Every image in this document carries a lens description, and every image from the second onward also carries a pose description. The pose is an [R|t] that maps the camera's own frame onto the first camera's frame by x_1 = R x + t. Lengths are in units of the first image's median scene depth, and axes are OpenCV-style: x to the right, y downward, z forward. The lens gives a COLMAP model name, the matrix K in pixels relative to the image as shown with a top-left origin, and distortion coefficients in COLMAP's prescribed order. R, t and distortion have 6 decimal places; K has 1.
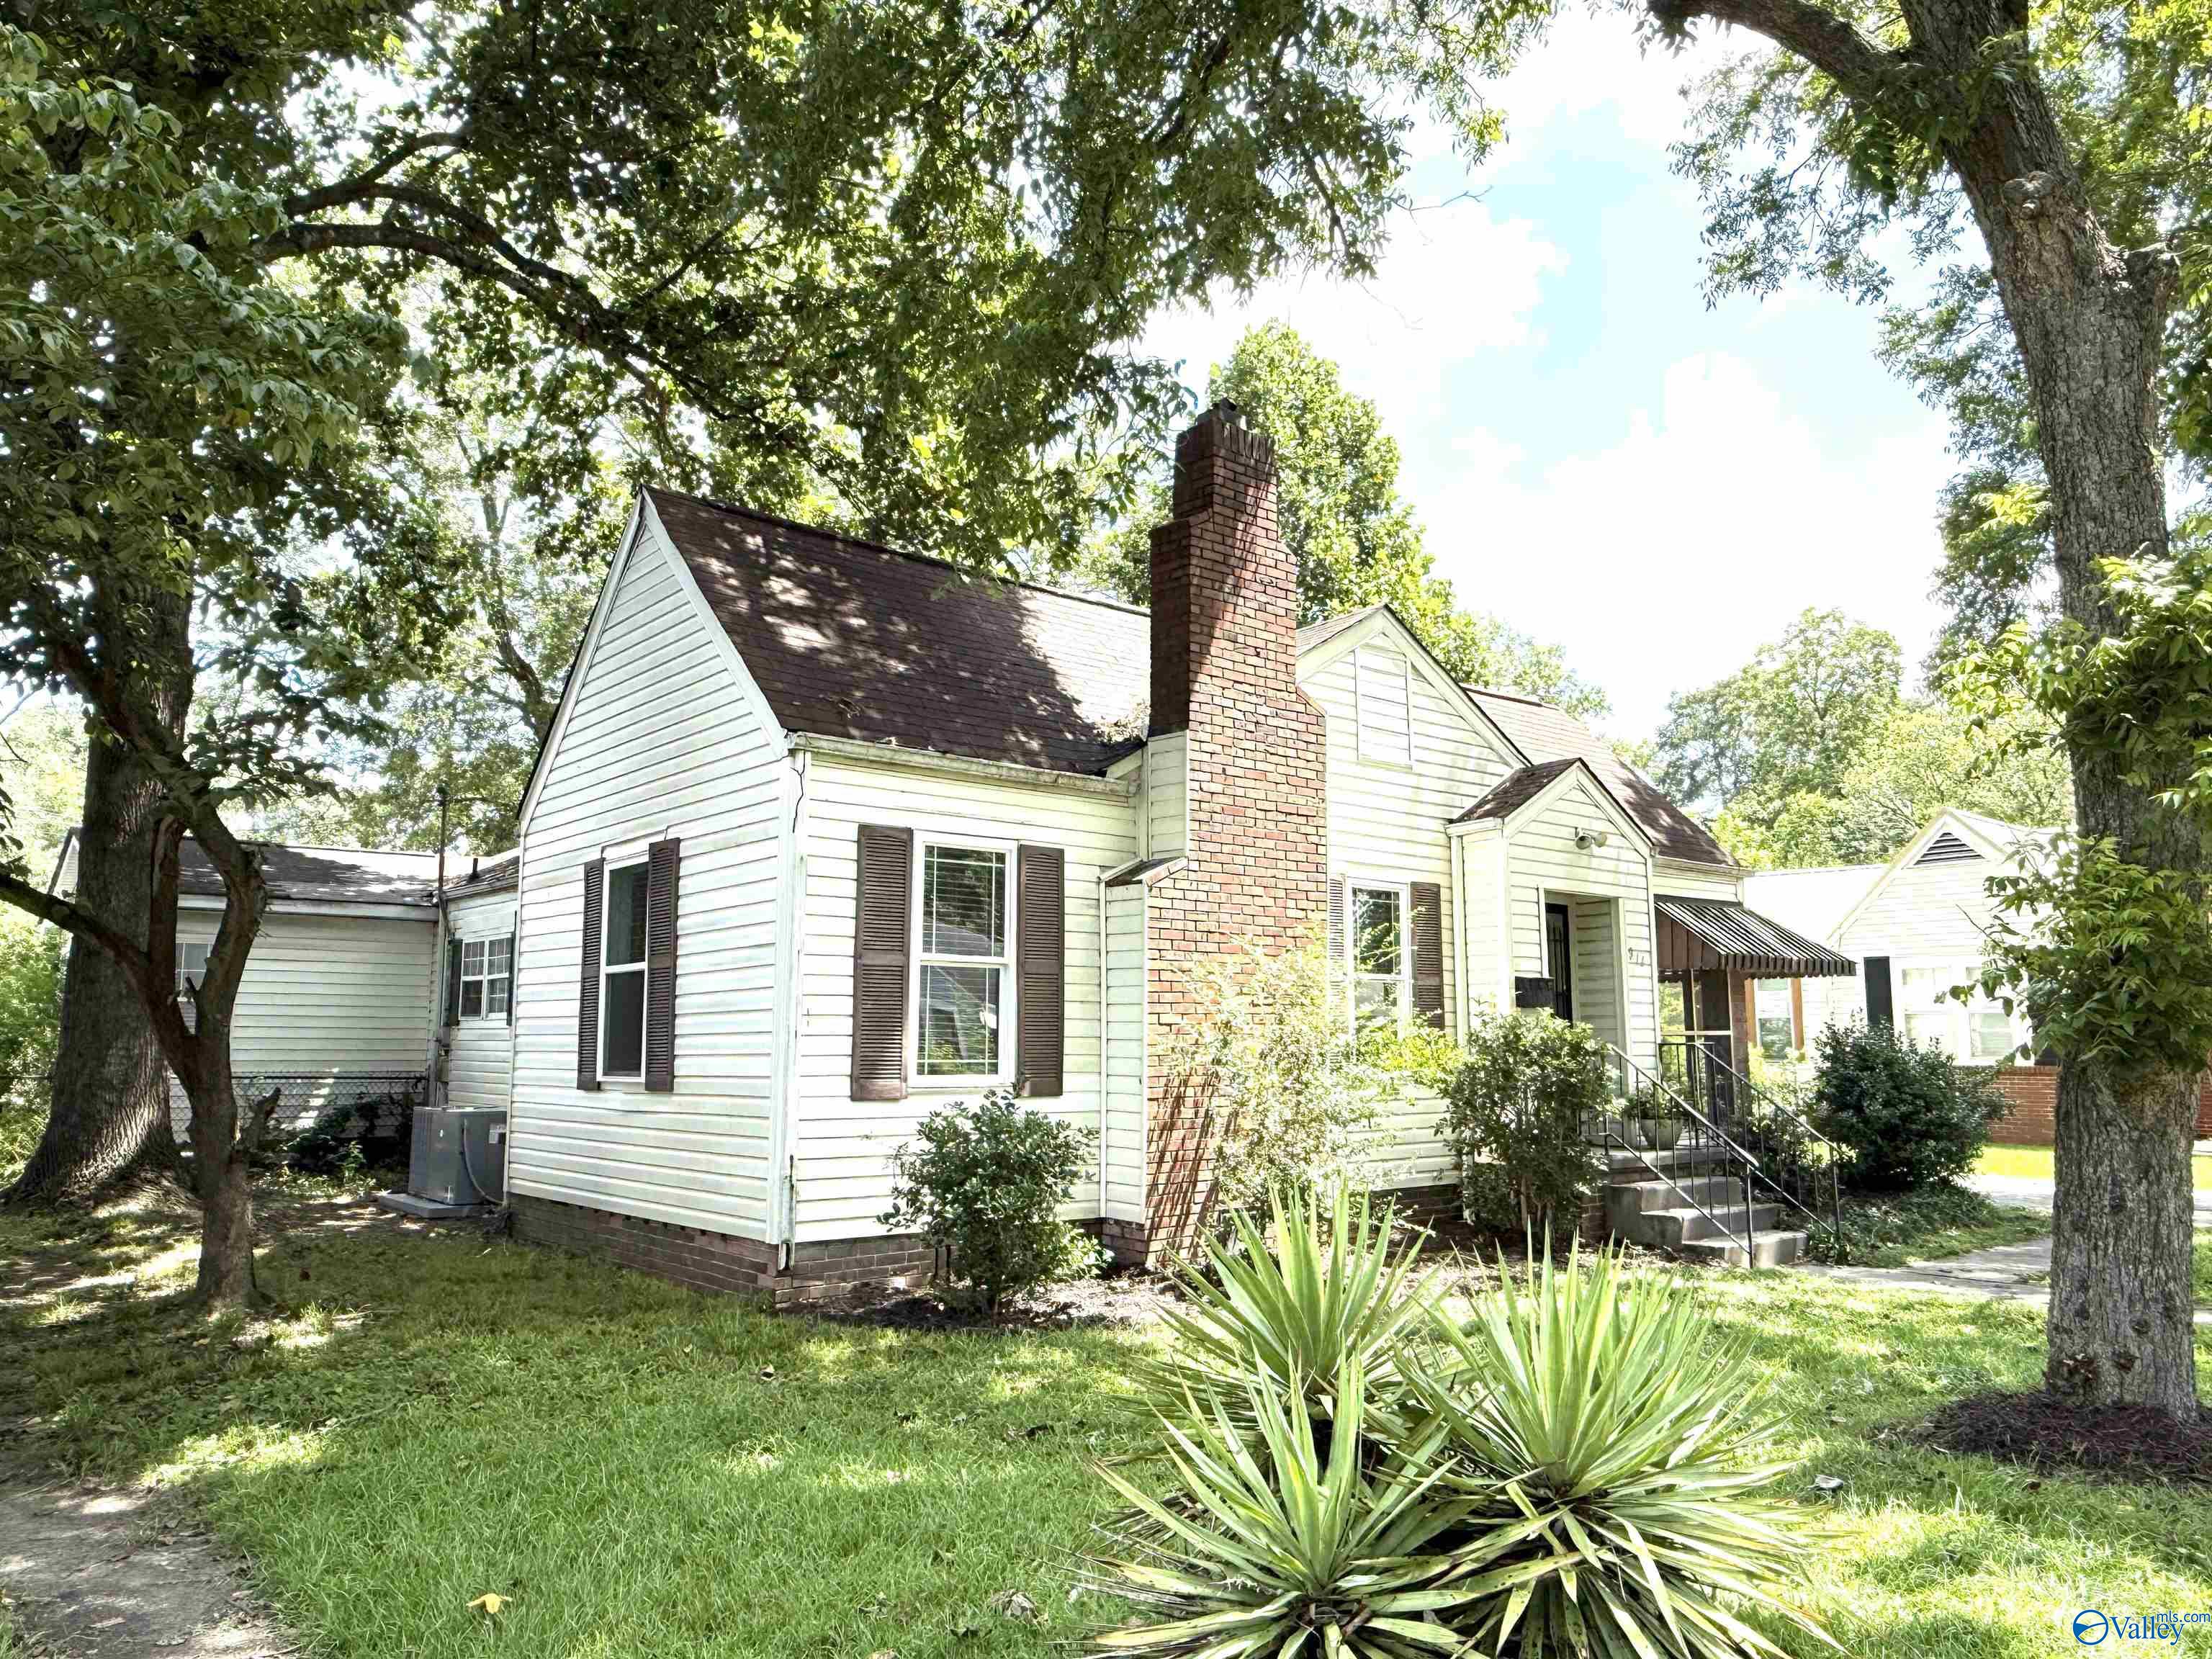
lens RADIAL K [[1560.0, 0, 1108.9], [0, 1560.0, 837.7], [0, 0, 1]] dist [0.003449, 0.001820]
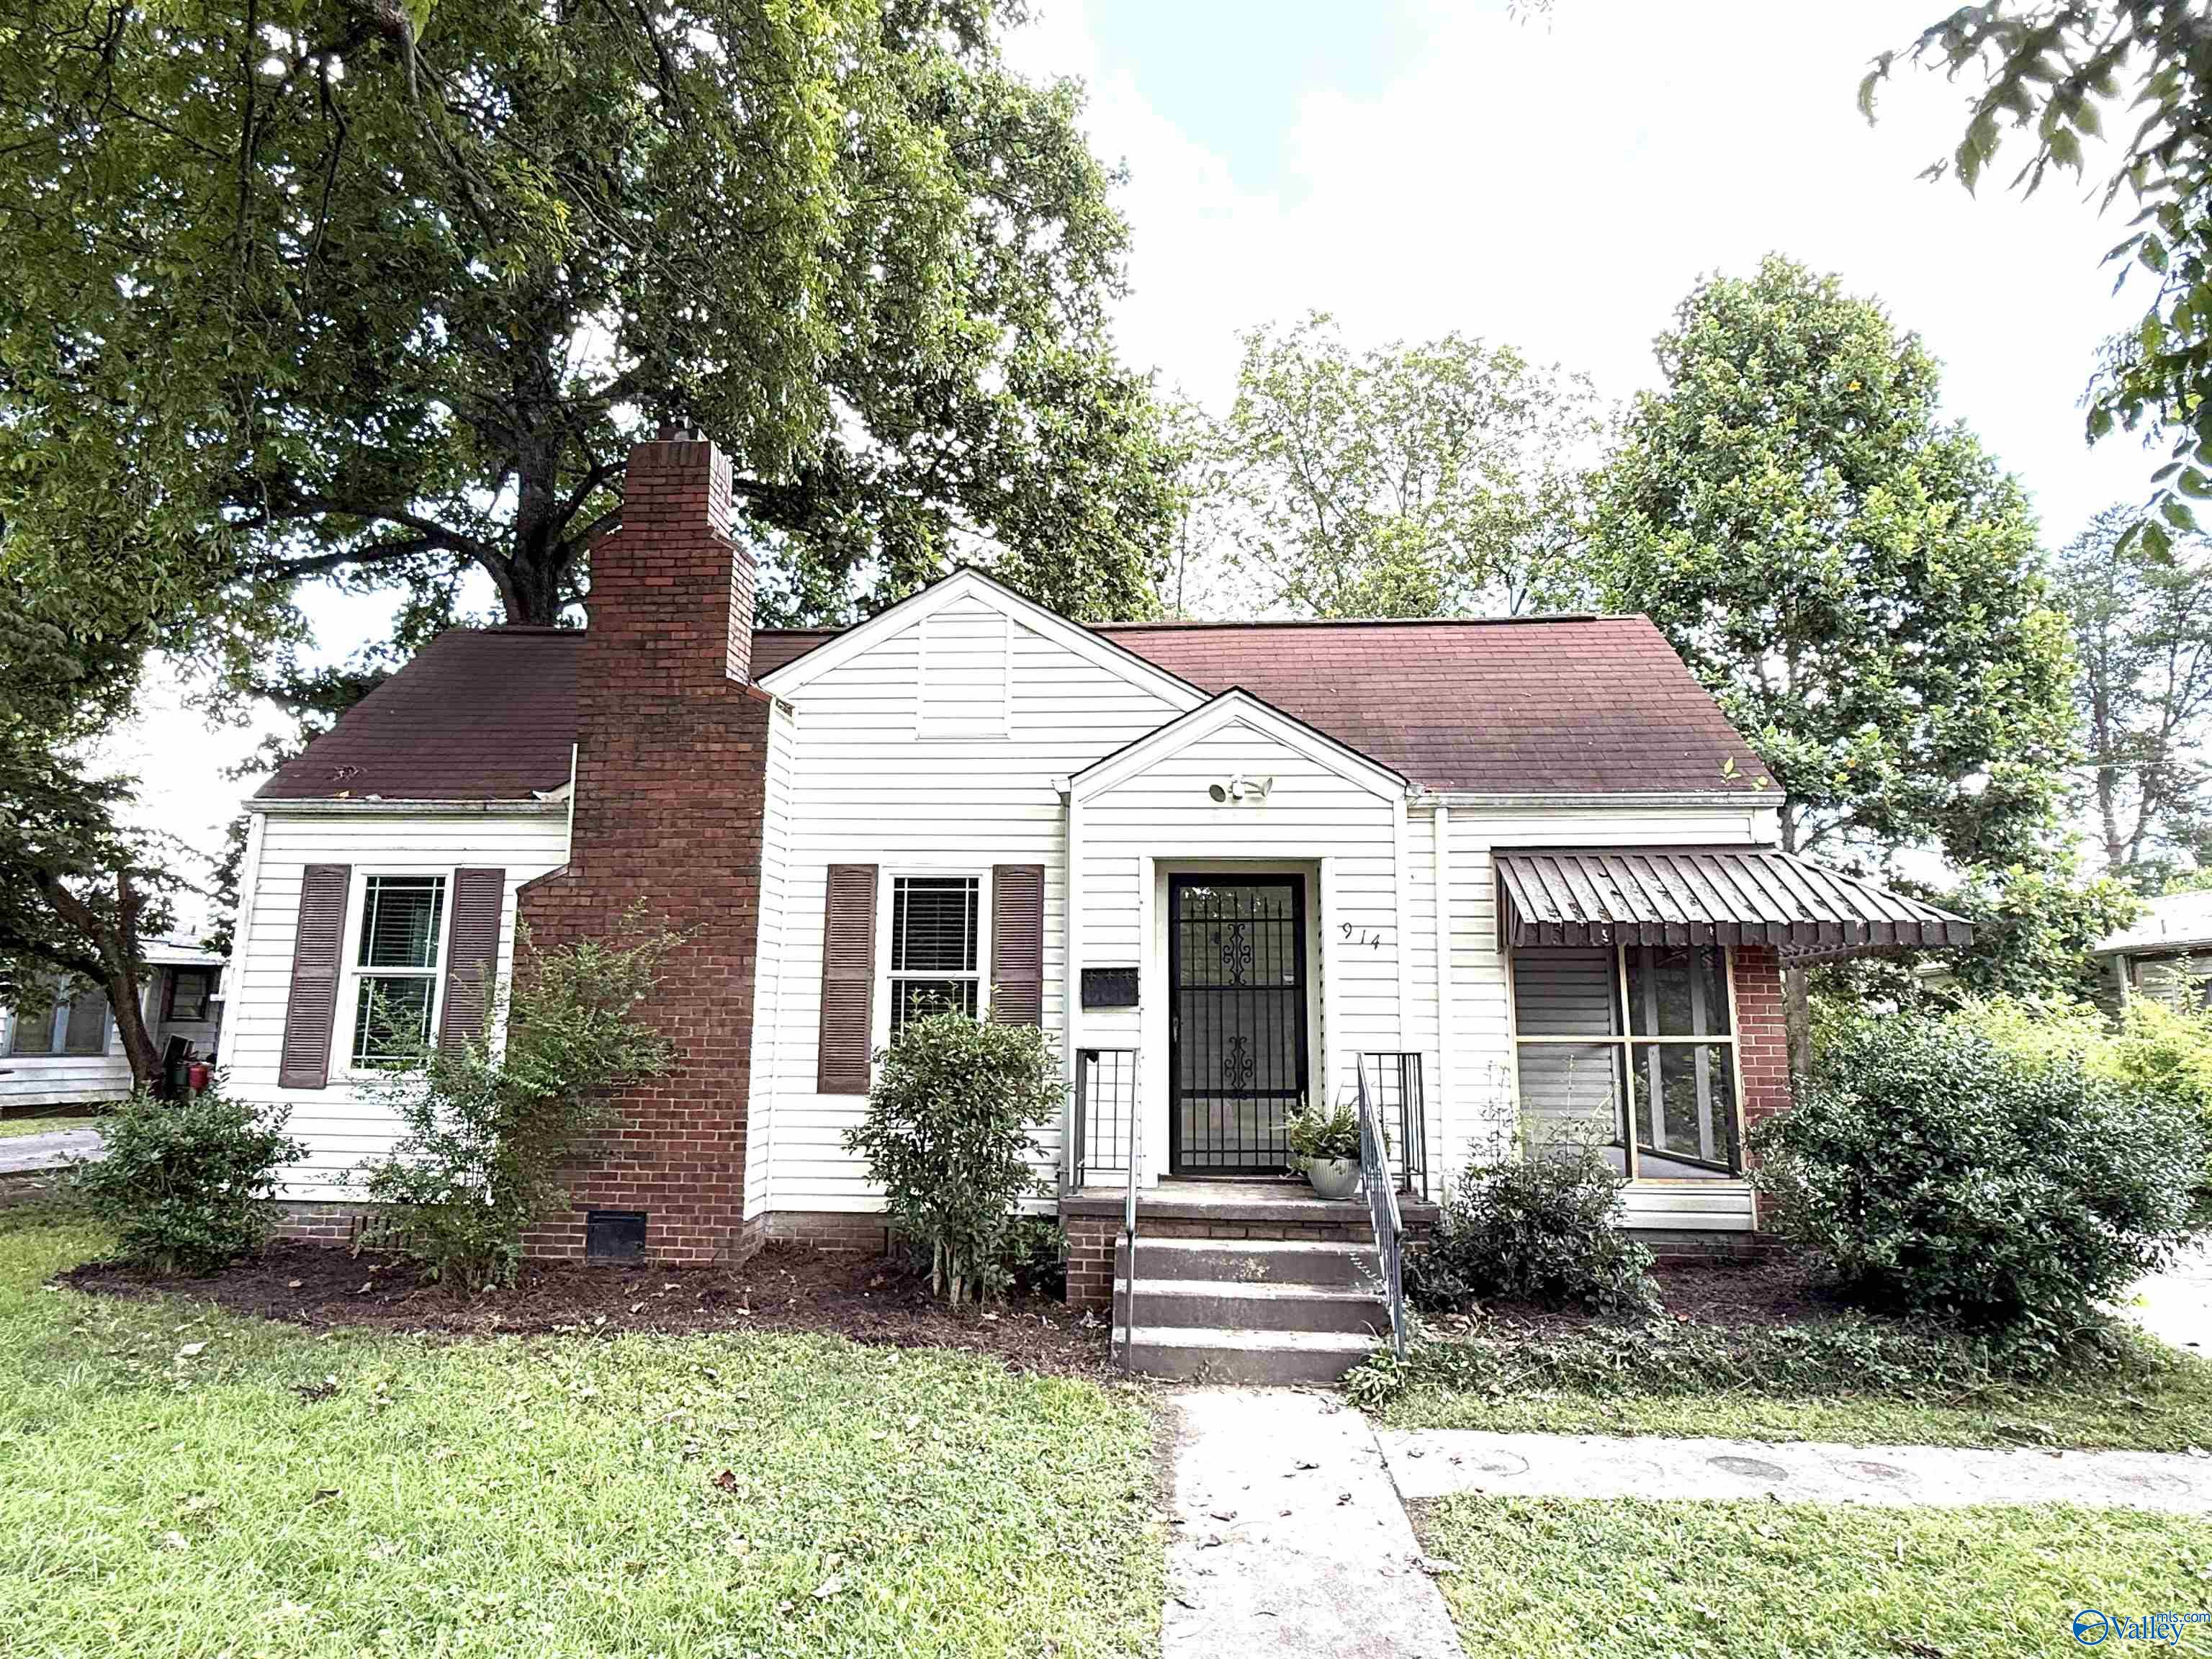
lens RADIAL K [[1206.1, 0, 1104.8], [0, 1206.1, 840.0], [0, 0, 1]] dist [-0.006059, -0.000258]
pose [[0.725931, -0.115331, -0.678029, 0.717686], [0.081356, 0.993318, -0.081856, 0.076844], [0.682939, 0.004260, 0.730463, 0.551042]]
